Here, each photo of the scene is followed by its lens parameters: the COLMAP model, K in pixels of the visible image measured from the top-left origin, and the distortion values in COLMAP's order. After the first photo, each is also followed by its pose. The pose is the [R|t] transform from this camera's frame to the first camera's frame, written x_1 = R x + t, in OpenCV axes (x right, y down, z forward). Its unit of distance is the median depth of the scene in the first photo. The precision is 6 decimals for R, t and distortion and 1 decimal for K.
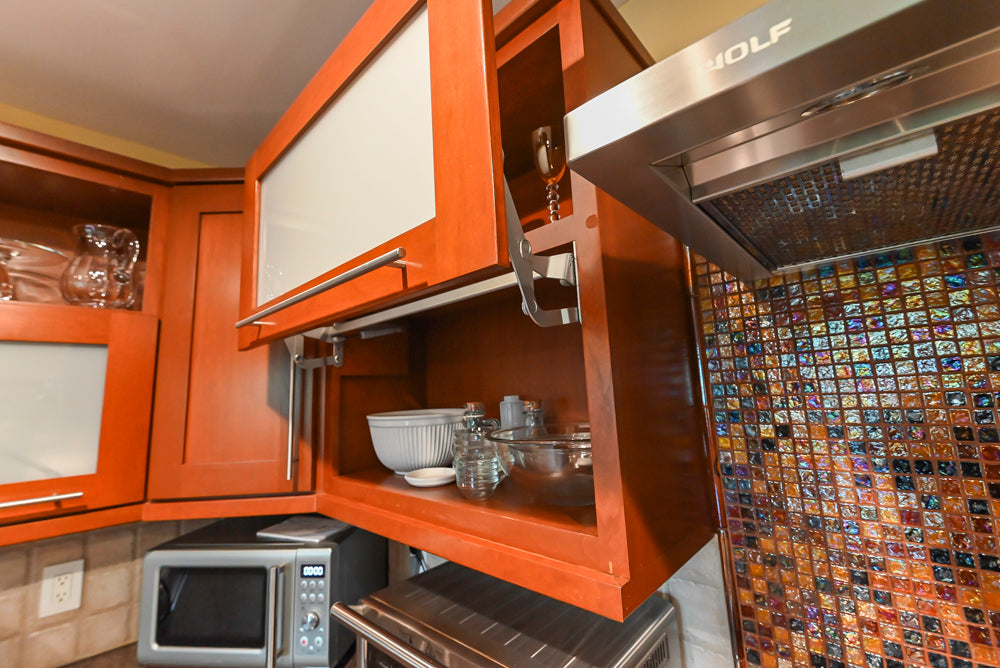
lens RADIAL K [[422.6, 0, 494.5], [0, 422.6, 331.2], [0, 0, 1]] dist [0.007321, -0.007448]
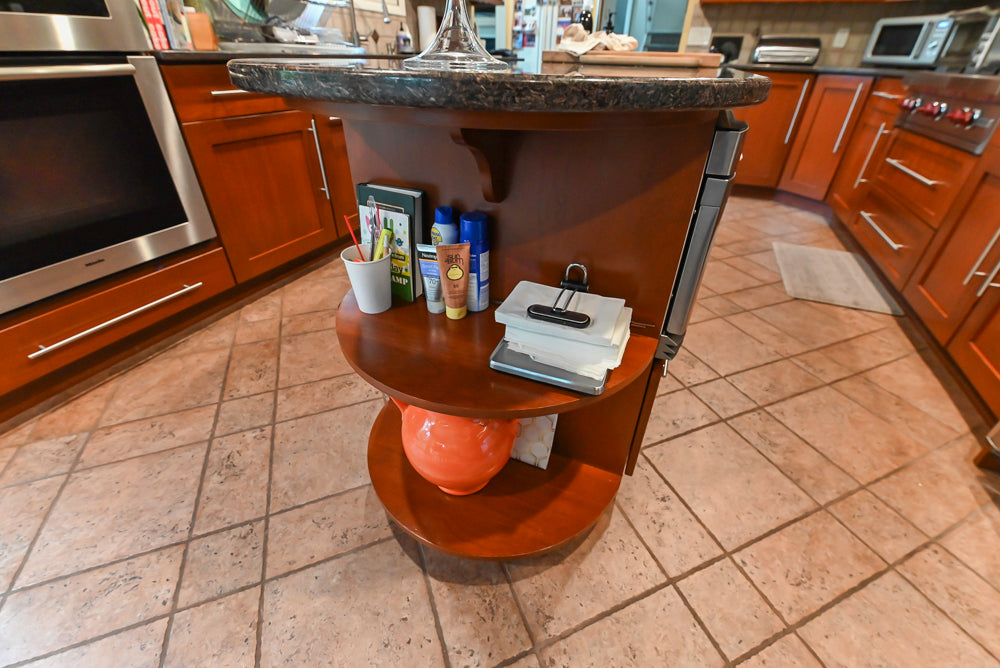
lens RADIAL K [[421.2, 0, 506.6], [0, 421.2, 325.8], [0, 0, 1]] dist [-0.001516, -0.004326]
pose [[0.354391, 0.545730, -0.759332, 1.733046], [0.098410, 0.785759, 0.610653, 0.219411], [0.929904, -0.291136, 0.224761, -2.879097]]
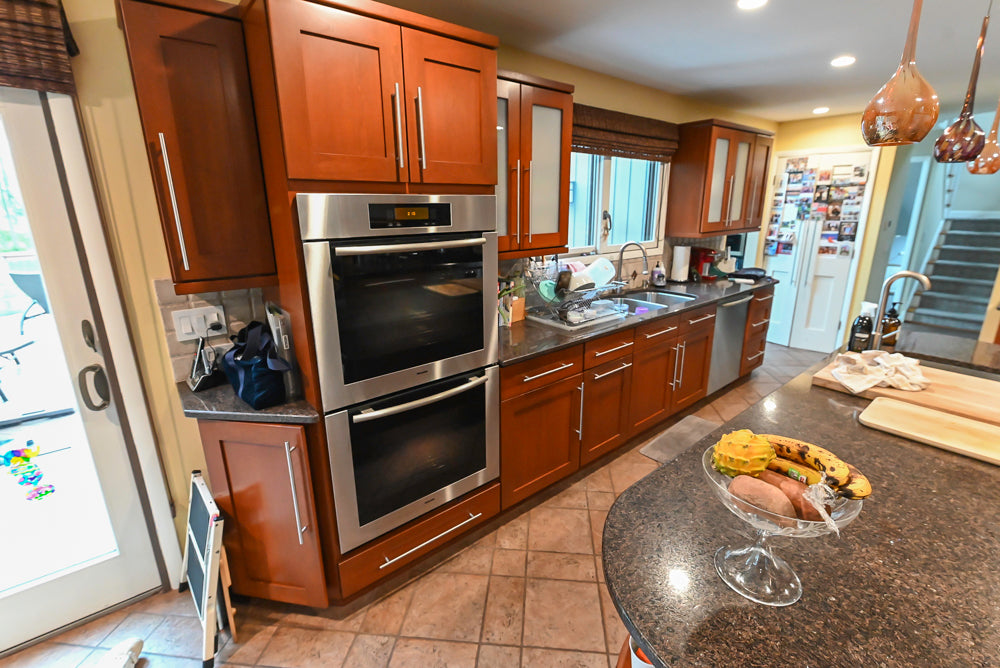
lens RADIAL K [[443.7, 0, 503.7], [0, 443.7, 324.2], [0, 0, 1]] dist [0.008666, -0.007261]
pose [[-0.123093, 0.301372, -0.945528, 1.772495], [0.154532, 0.946972, 0.281715, -0.552450], [0.980290, -0.111437, -0.163137, -2.995449]]
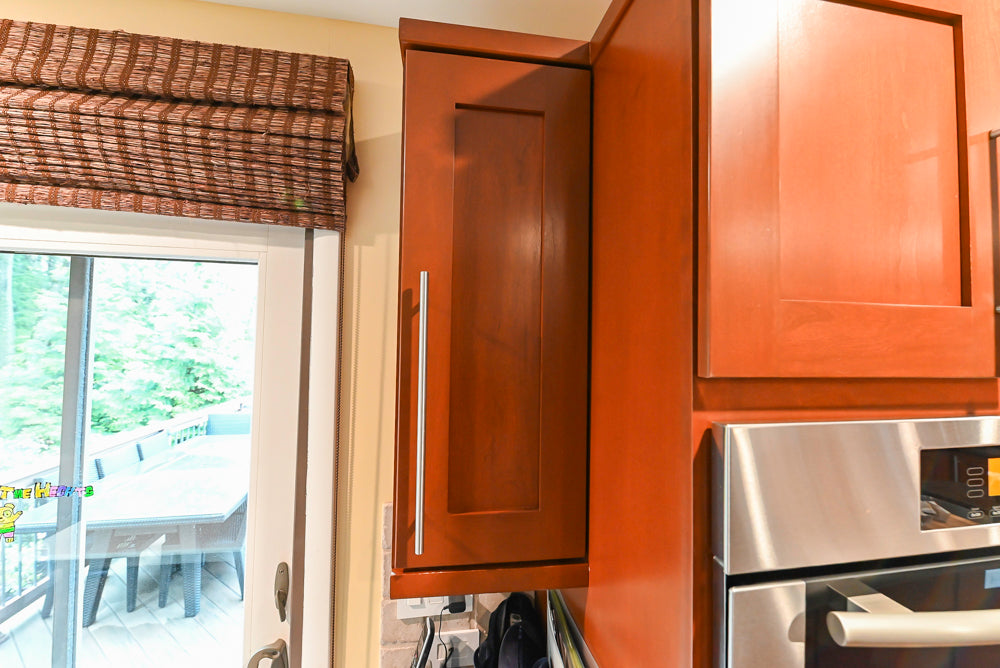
lens RADIAL K [[422.6, 0, 501.4], [0, 422.6, 318.7], [0, 0, 1]] dist [0.007321, -0.007448]
pose [[-0.597041, -0.003211, -0.802205, 0.829974], [0.127645, 0.986872, -0.098950, -0.746701], [0.791991, -0.161475, -0.588792, -3.766015]]
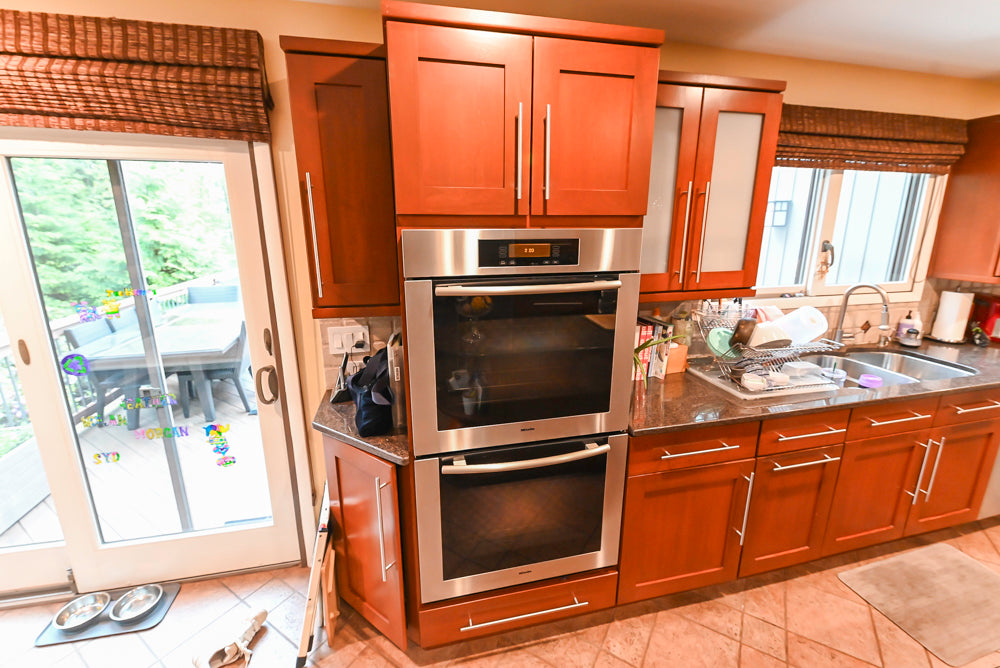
lens RADIAL K [[422.6, 0, 496.8], [0, 422.6, 321.6], [0, 0, 1]] dist [0.007321, -0.007448]
pose [[-0.550543, 0.236514, -0.800602, 1.309328], [0.143468, 0.971564, 0.188363, -0.580288], [0.822386, -0.011159, -0.568820, -2.862455]]
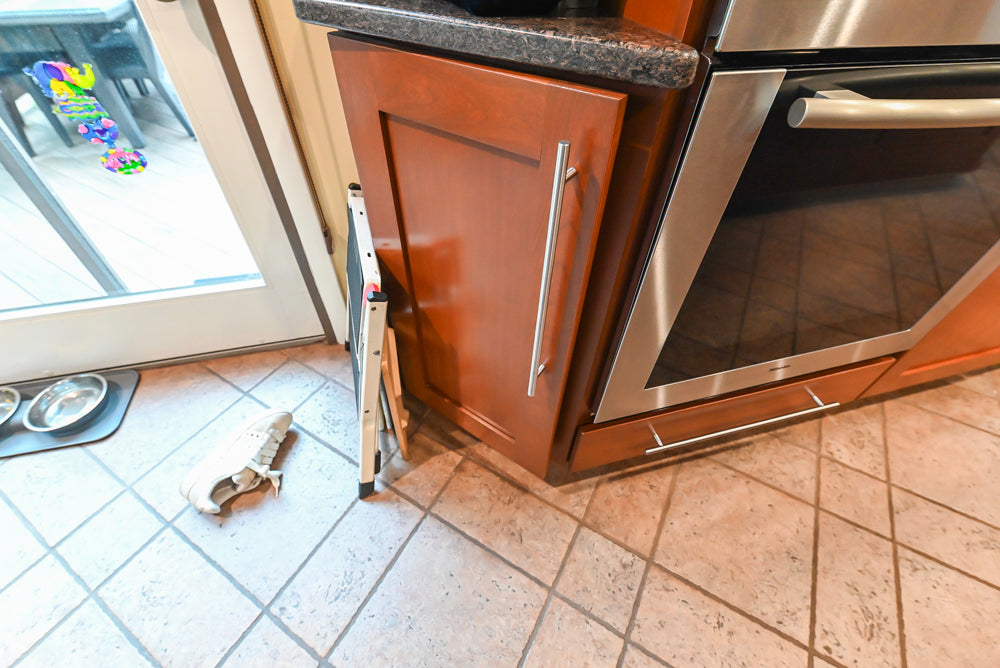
lens RADIAL K [[422.6, 0, 501.9], [0, 422.6, 324.5], [0, 0, 1]] dist [0.007321, -0.007448]
pose [[-0.522946, 0.619204, -0.585759, 0.879850], [0.118053, 0.733208, 0.669679, 0.019969], [0.844151, 0.281055, -0.456527, -3.878456]]
